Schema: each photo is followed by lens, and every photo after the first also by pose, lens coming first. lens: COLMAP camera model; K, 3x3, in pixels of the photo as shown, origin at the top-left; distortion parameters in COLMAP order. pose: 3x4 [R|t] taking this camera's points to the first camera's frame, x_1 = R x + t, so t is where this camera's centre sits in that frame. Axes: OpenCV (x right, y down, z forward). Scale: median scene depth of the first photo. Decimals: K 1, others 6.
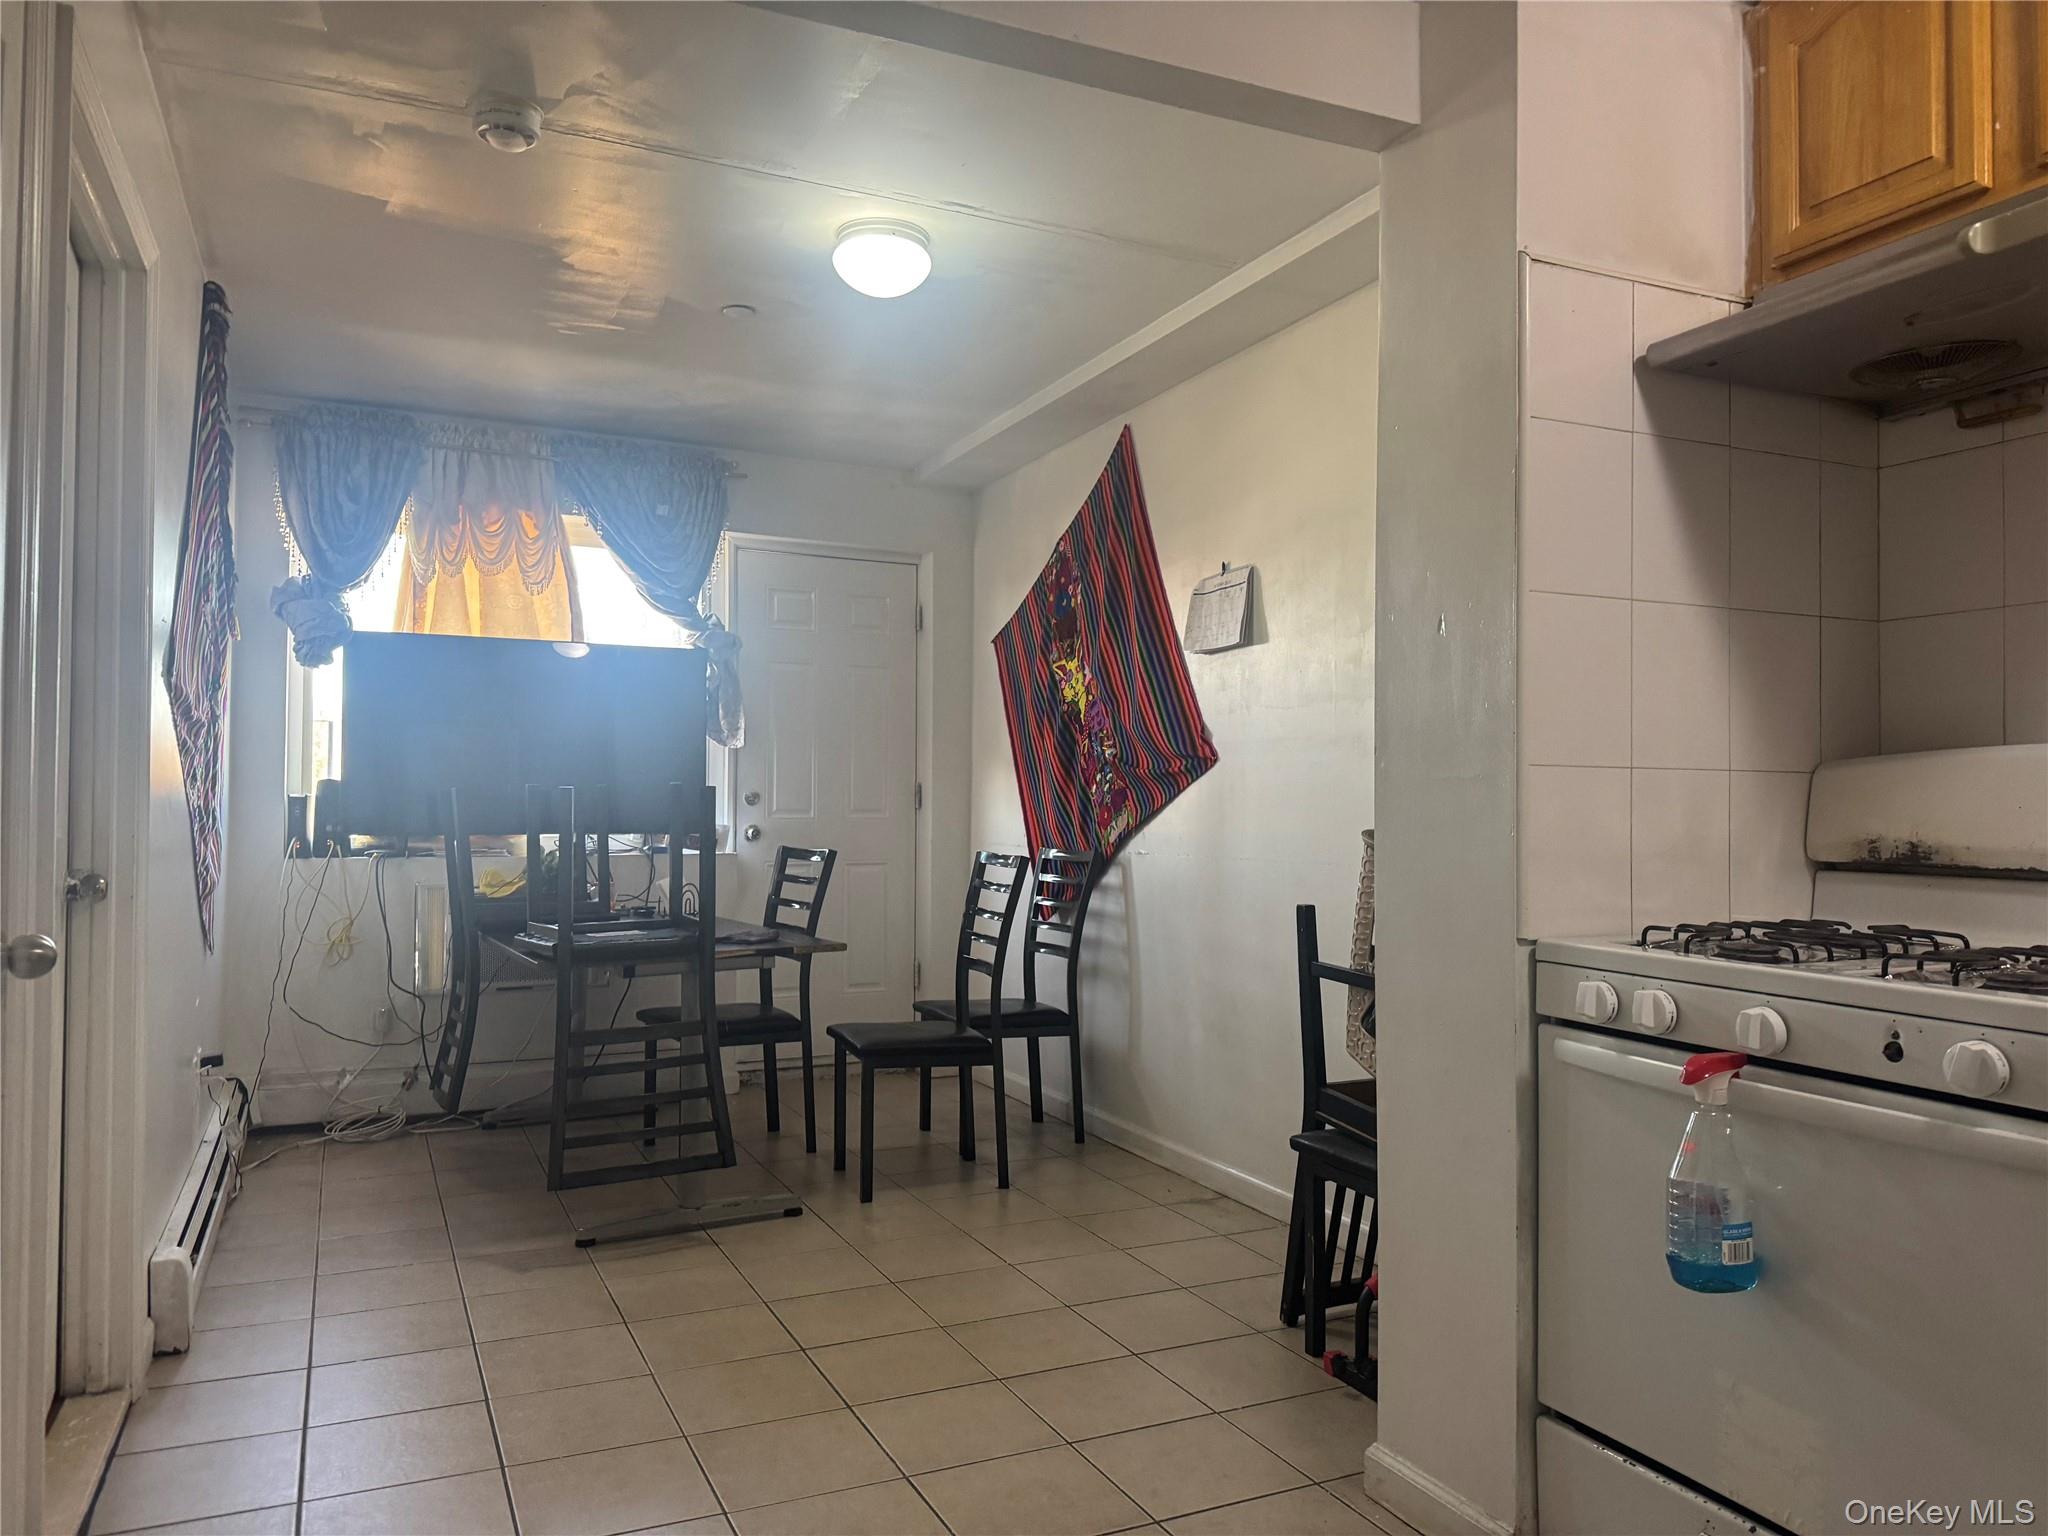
lens RADIAL K [[1439.1, 0, 1024.0], [0, 1439.1, 768.0], [0, 0, 1]] dist [-0.002872, -0.008894]
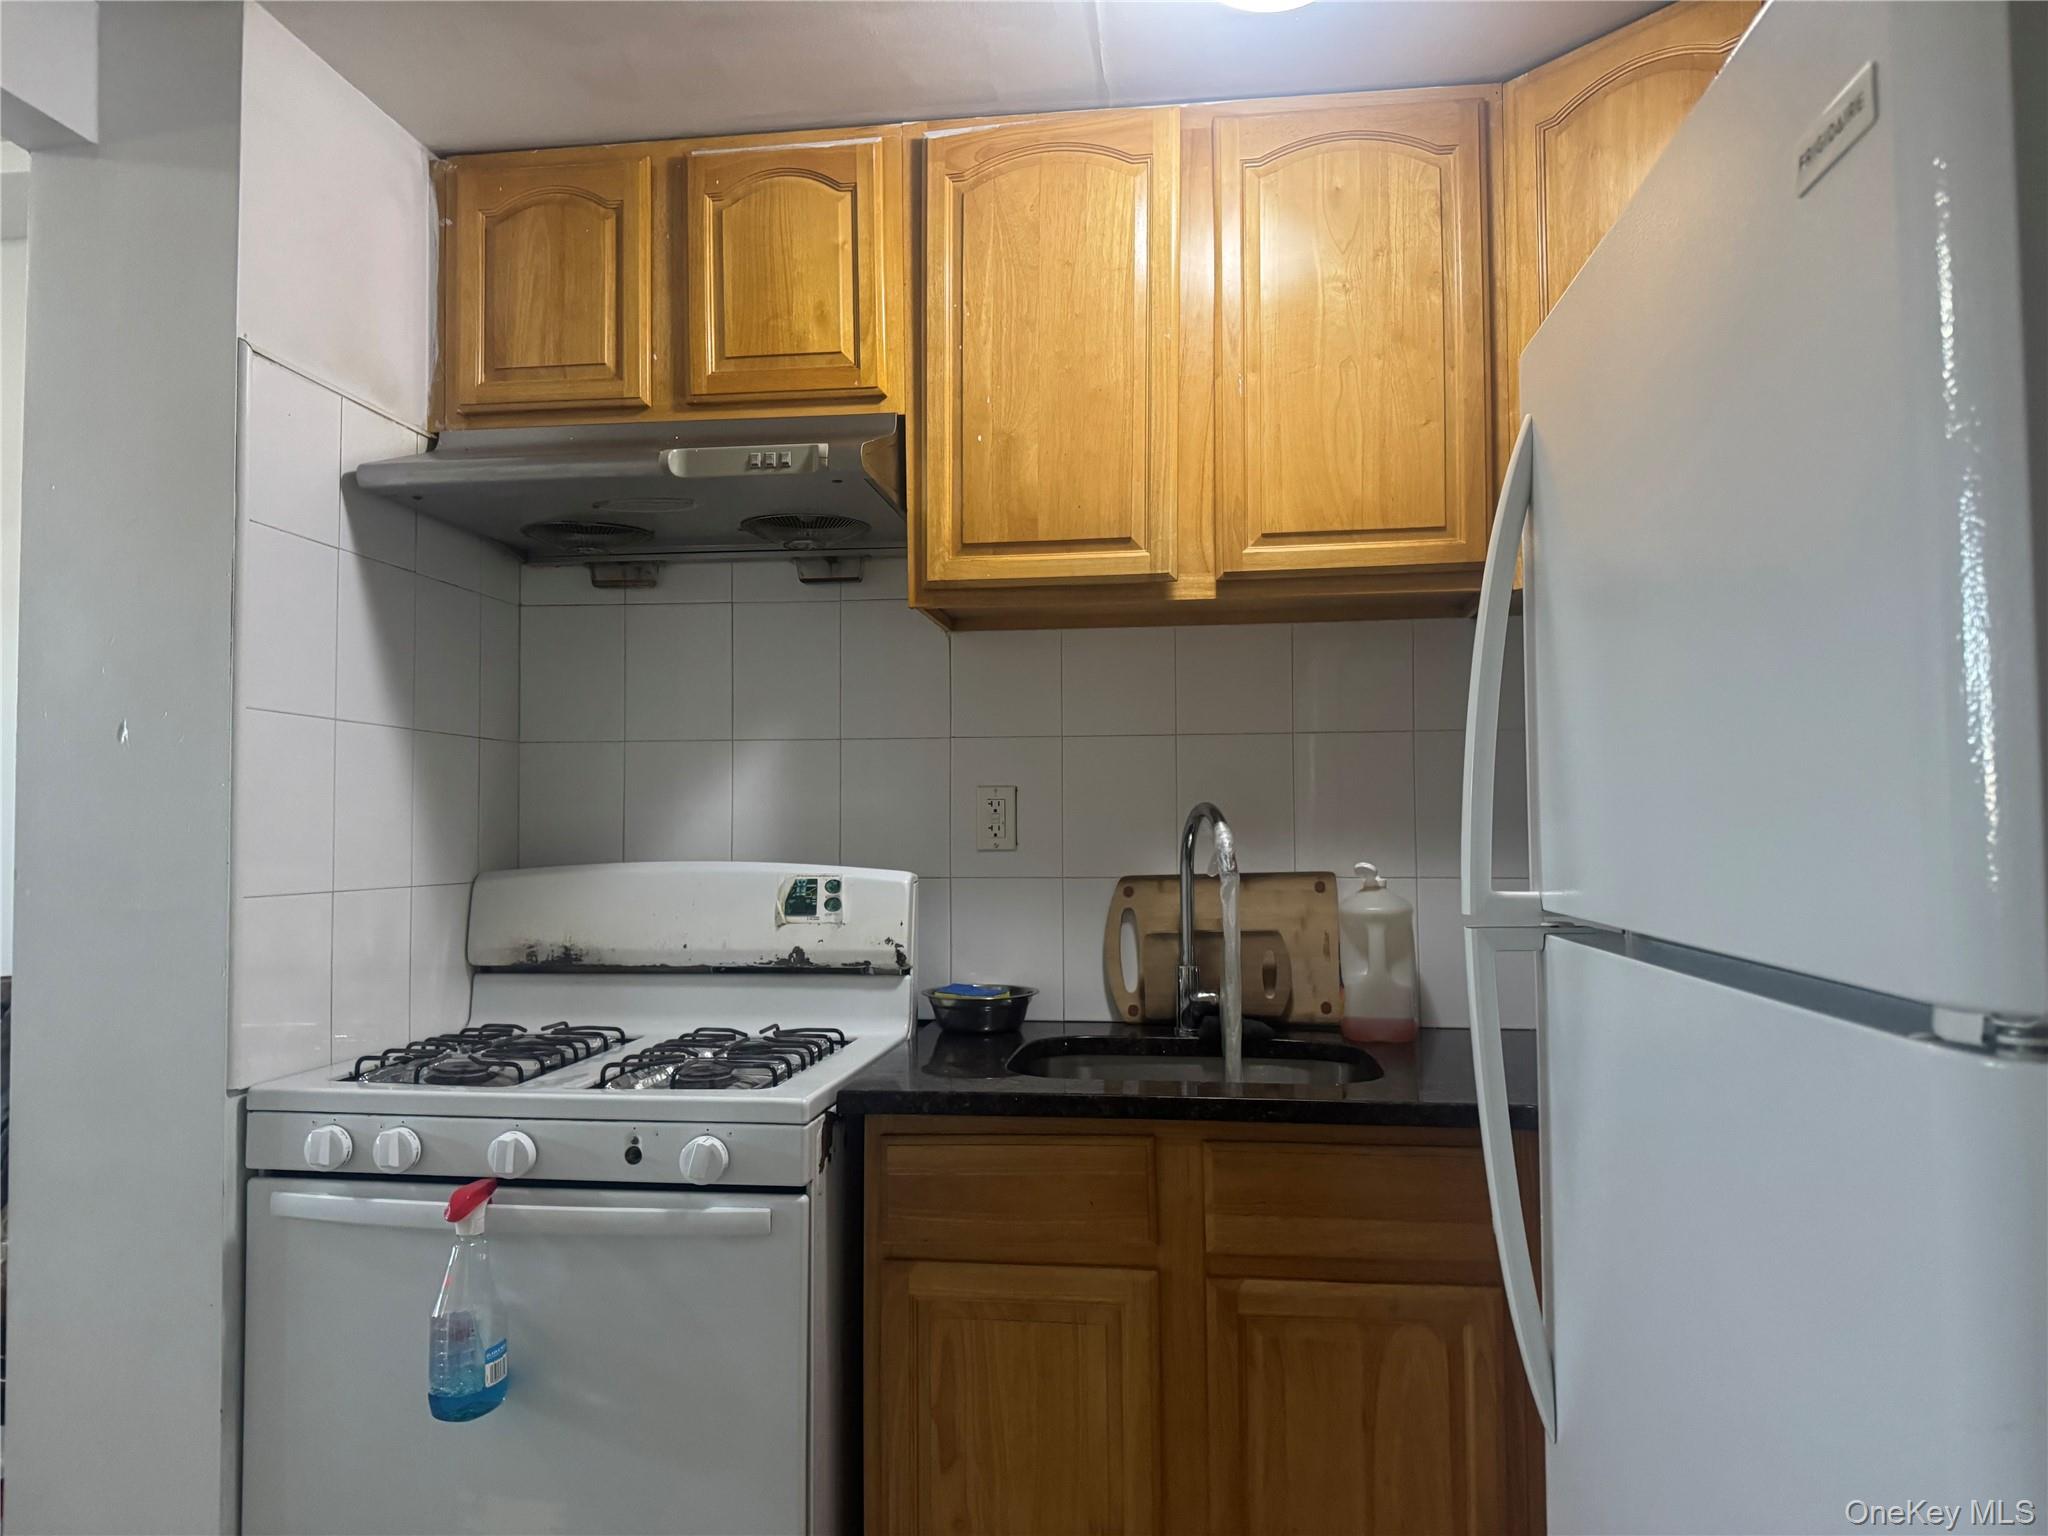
lens RADIAL K [[1411.7, 0, 1024.0], [0, 1411.7, 768.0], [0, 0, 1]] dist [0.071672, -0.095019]
pose [[0.532500, 0.033188, 0.845779, -0.159985], [-0.014404, 0.999442, -0.030149, -0.064594], [-0.846308, 0.003872, 0.532680, 0.086605]]
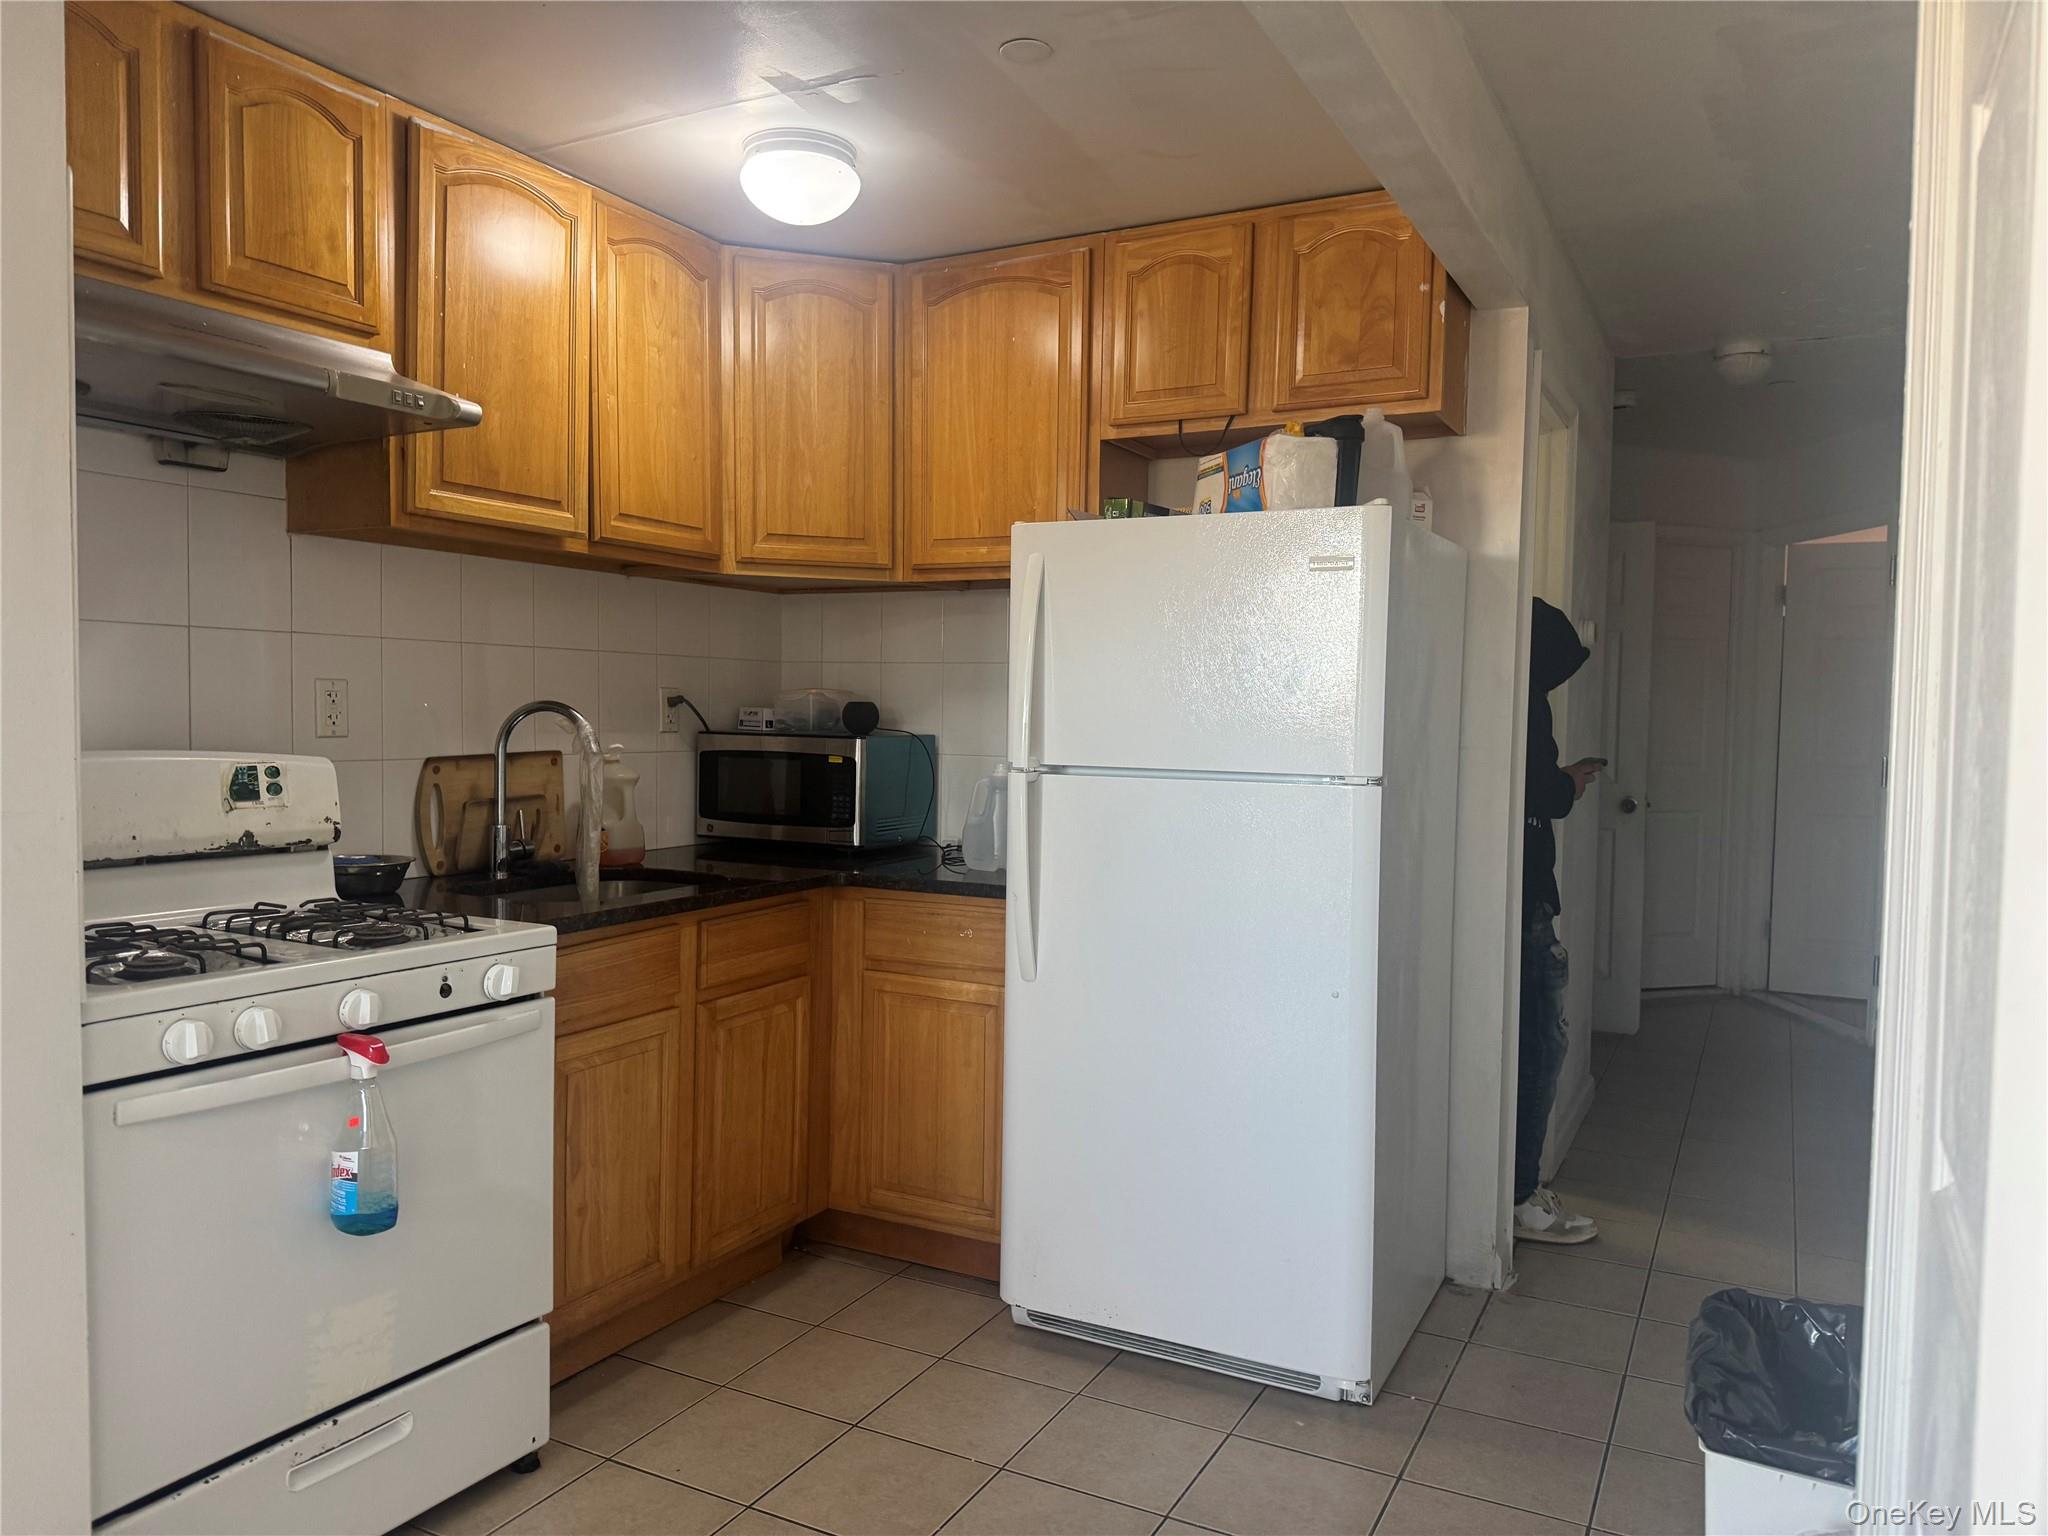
lens RADIAL K [[1439.1, 0, 1024.0], [0, 1439.1, 768.0], [0, 0, 1]] dist [-0.002872, -0.008894]
pose [[-0.604339, -0.041617, 0.795640, -0.648483], [-0.032180, 0.999095, 0.027817, -0.060306], [-0.796077, -0.008793, -0.605131, 1.057787]]
